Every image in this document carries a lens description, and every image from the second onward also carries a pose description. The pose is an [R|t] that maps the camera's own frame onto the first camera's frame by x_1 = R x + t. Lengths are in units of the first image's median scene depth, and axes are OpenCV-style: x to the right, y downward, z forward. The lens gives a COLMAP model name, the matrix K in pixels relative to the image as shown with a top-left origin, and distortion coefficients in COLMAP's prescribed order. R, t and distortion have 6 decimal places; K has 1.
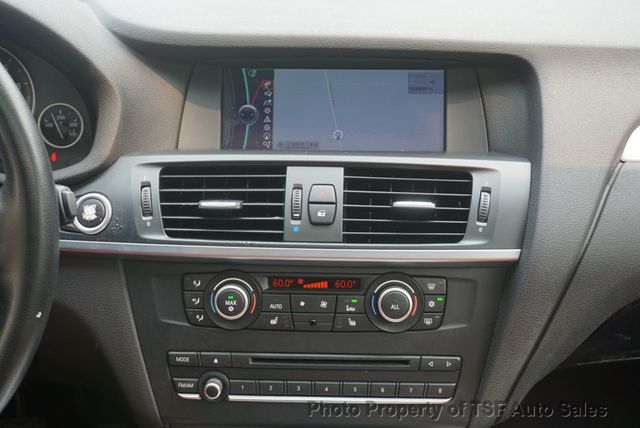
lens RADIAL K [[906.7, 0, 320.0], [0, 906.7, 214.0], [0, 0, 1]] dist [0.002630, 0.013139]
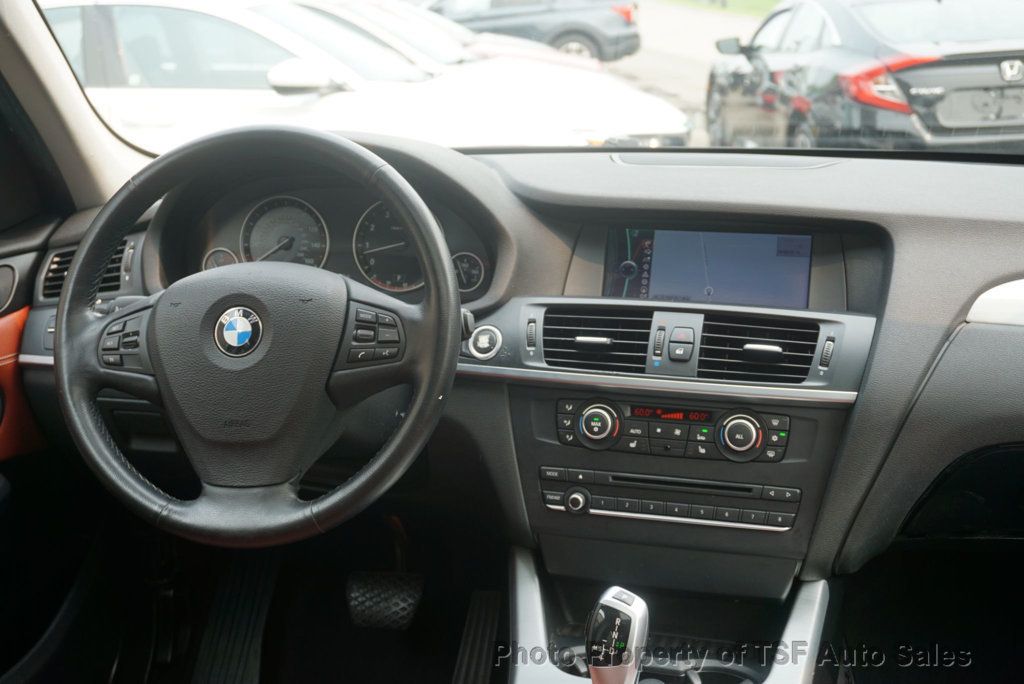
lens RADIAL K [[1256.8, 0, 512.0], [0, 1256.8, 342.0], [0, 0, 1]] dist [0.002789, -0.000961]
pose [[0.972963, 0.051379, -0.225175, 0.148972], [-0.074000, 0.992894, -0.093196, 0.147872], [0.218787, 0.107339, 0.969851, -0.572748]]
